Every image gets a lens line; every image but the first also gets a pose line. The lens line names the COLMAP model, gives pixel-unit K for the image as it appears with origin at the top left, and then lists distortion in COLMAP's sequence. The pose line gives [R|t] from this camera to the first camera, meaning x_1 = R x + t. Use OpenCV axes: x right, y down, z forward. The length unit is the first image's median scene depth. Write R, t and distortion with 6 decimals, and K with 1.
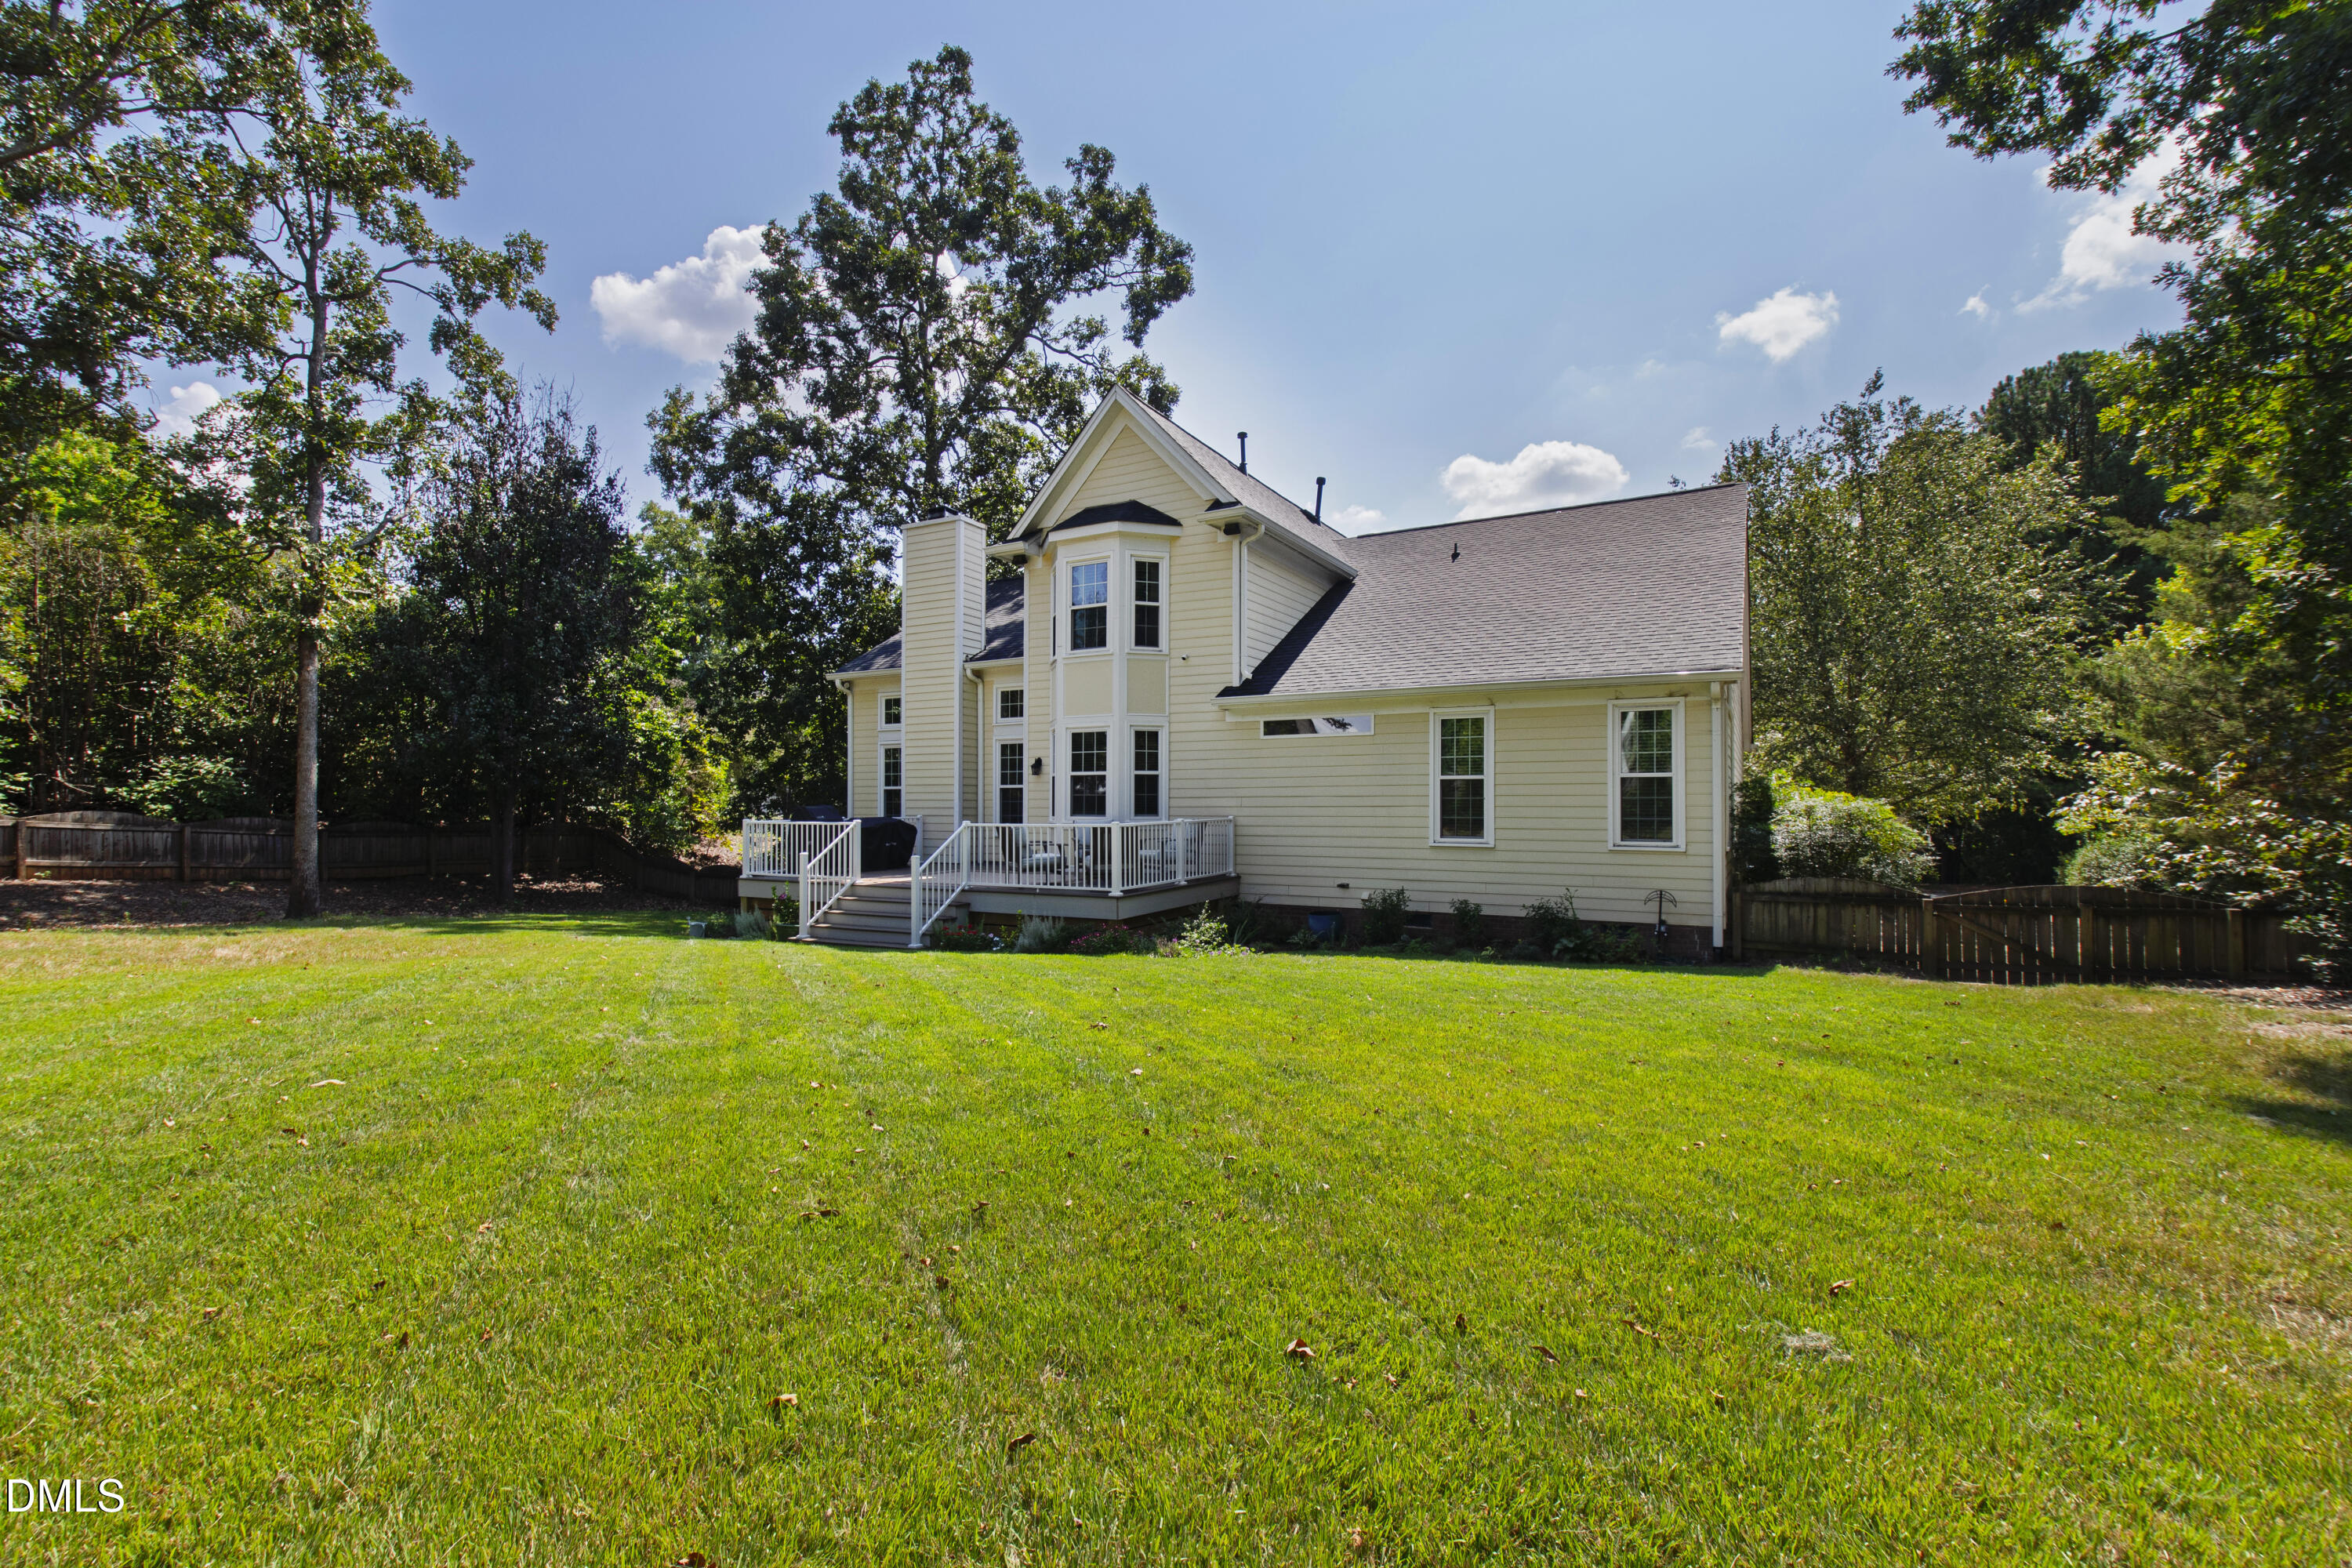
lens RADIAL K [[1078.8, 0, 1184.2], [0, 1078.8, 789.7], [0, 0, 1]] dist [-0.004768, -0.000220]
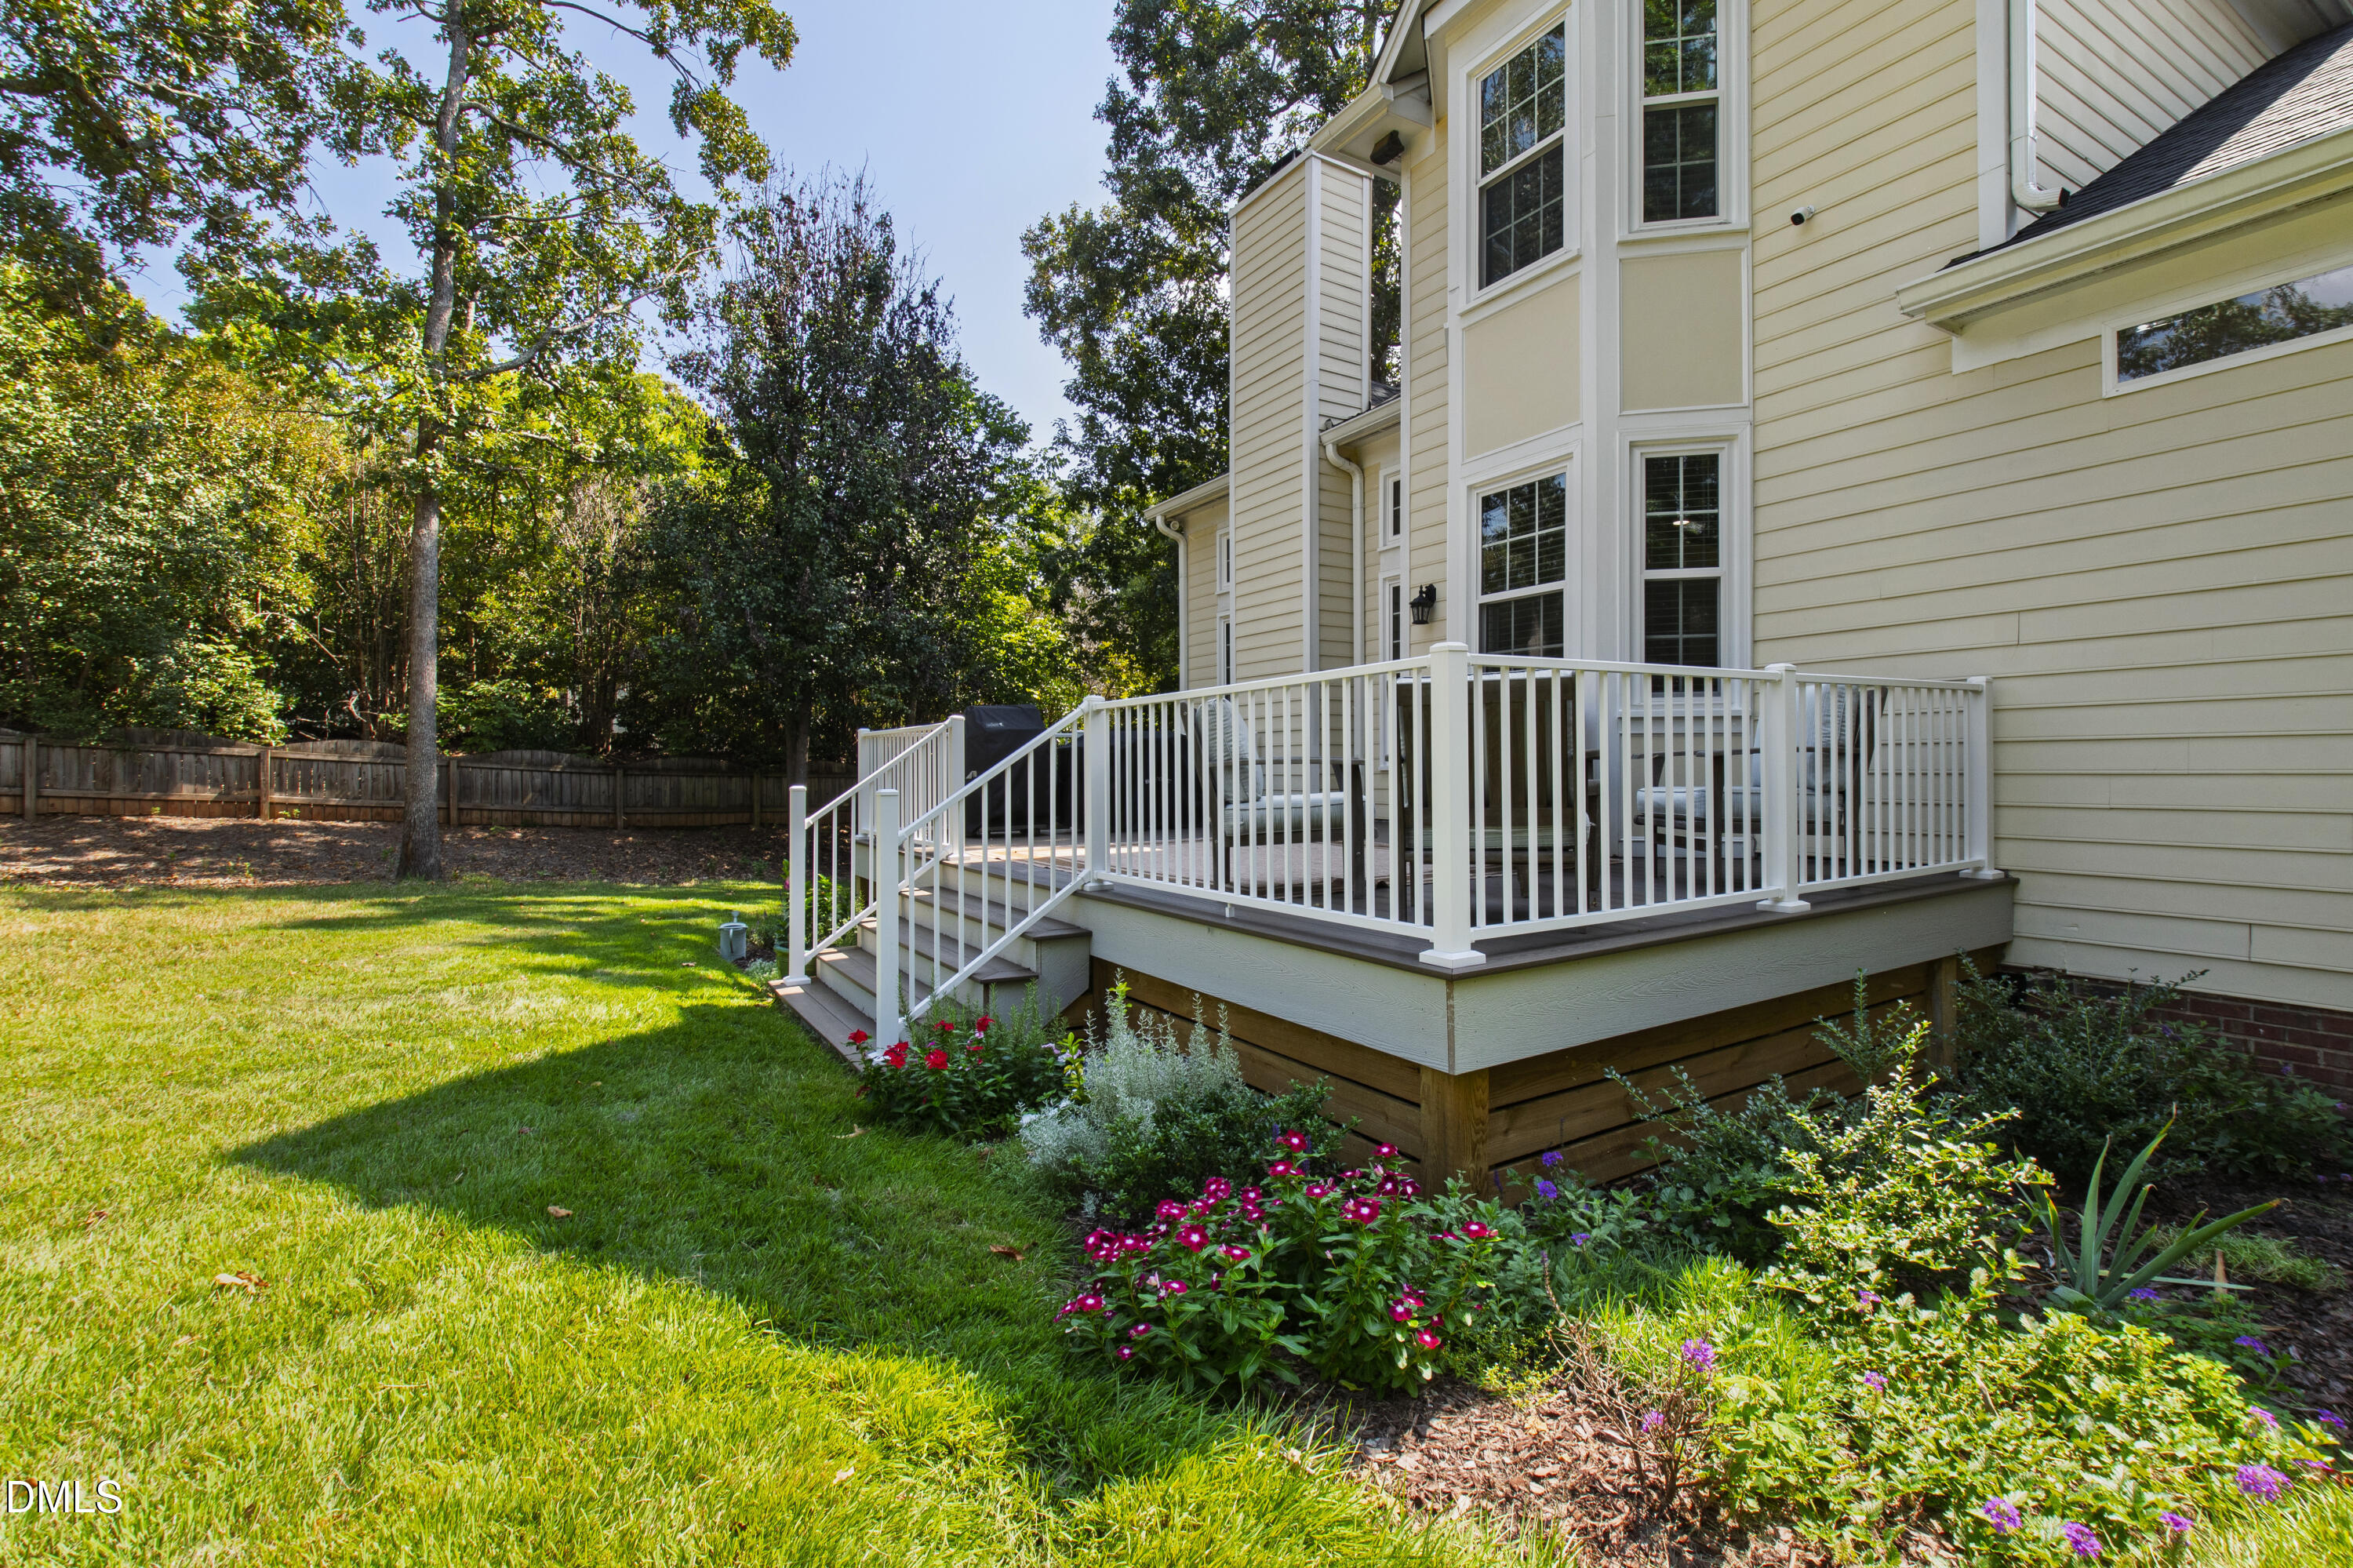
lens RADIAL K [[1079.3, 0, 1225.0], [0, 1079.3, 762.1], [0, 0, 1]] dist [-0.004768, -0.000220]
pose [[0.873217, -0.007510, -0.487273, 0.006059], [0.012102, 0.999907, 0.006277, 0.043363], [0.487181, -0.011379, 0.873227, 0.635201]]
